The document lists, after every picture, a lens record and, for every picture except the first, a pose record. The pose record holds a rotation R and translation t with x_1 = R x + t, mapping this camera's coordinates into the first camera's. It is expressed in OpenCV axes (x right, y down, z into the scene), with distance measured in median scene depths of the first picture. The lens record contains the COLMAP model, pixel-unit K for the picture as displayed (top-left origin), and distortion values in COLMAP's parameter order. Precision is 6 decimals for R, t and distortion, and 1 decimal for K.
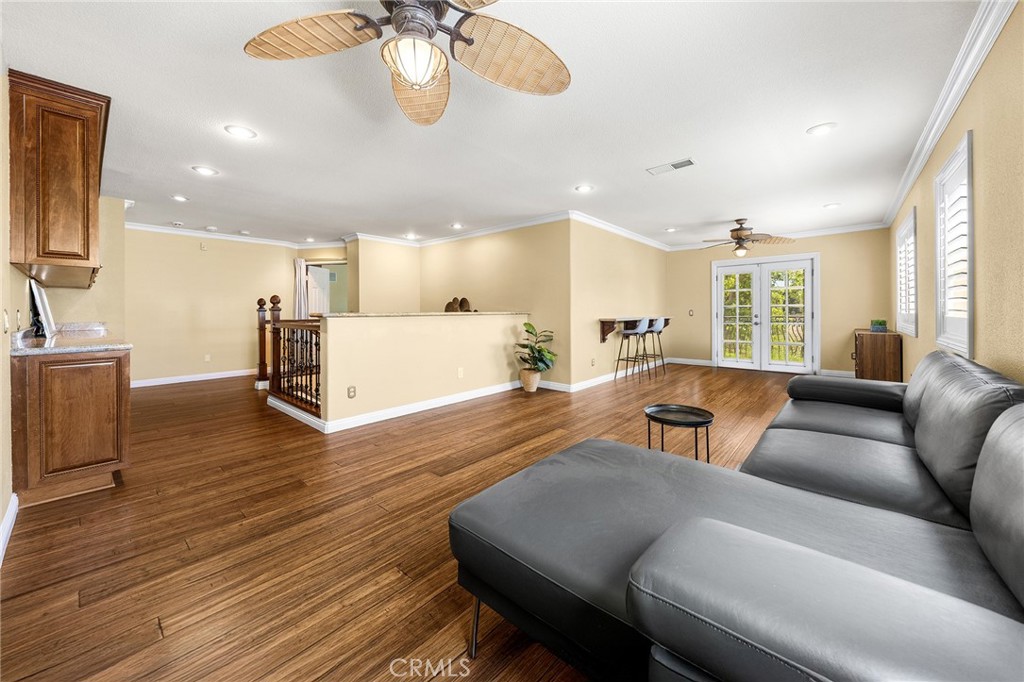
lens RADIAL K [[376.5, 0, 511.5], [0, 376.5, 314.1], [0, 0, 1]] dist [-0.000160, -0.000187]
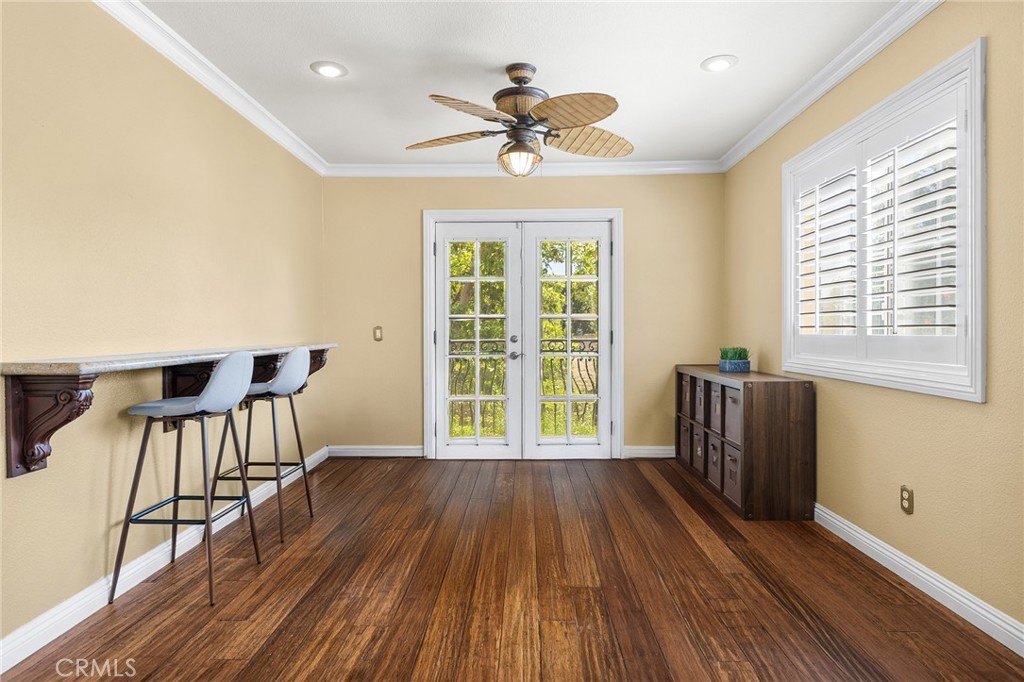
lens RADIAL K [[589.1, 0, 512.1], [0, 589.1, 337.4], [0, 0, 1]] dist [-0.000328, 0.003781]
pose [[0.766257, -0.008070, 0.642484, 0.212642], [0.000843, 0.999933, 0.011554, -0.005280], [-0.642534, -0.008311, 0.766212, 0.495750]]
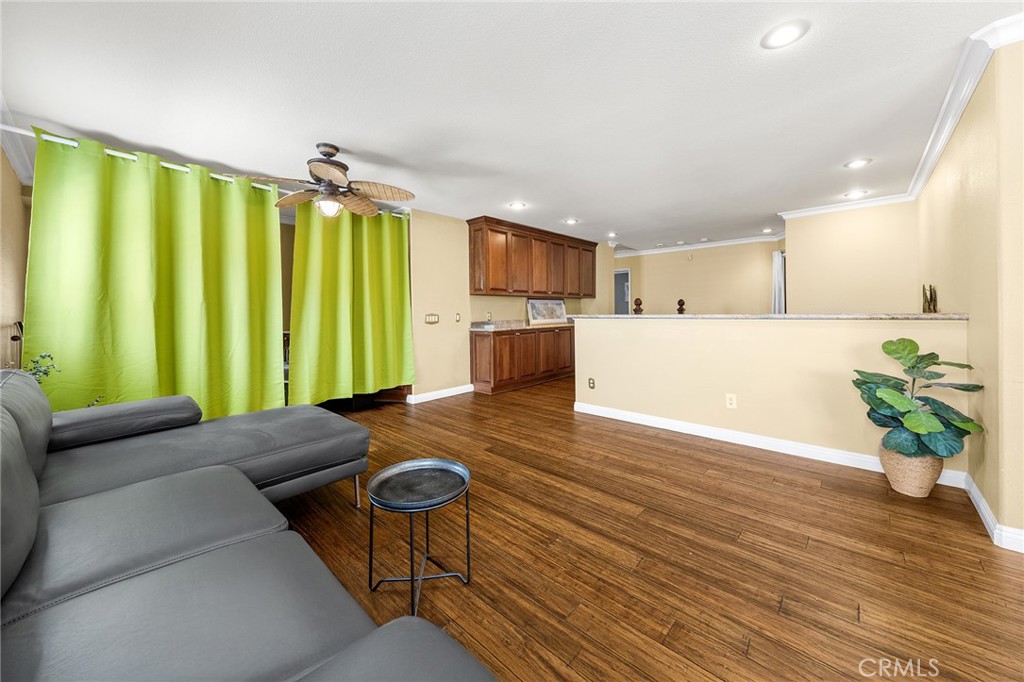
lens RADIAL K [[376.5, 0, 514.3], [0, 376.5, 312.9], [0, 0, 1]] dist [-0.000160, -0.000187]
pose [[-0.019898, 0.008999, -0.999762, 0.403731], [0.004480, 0.999950, 0.008912, -0.010773], [0.999792, -0.004301, -0.019937, 0.437208]]
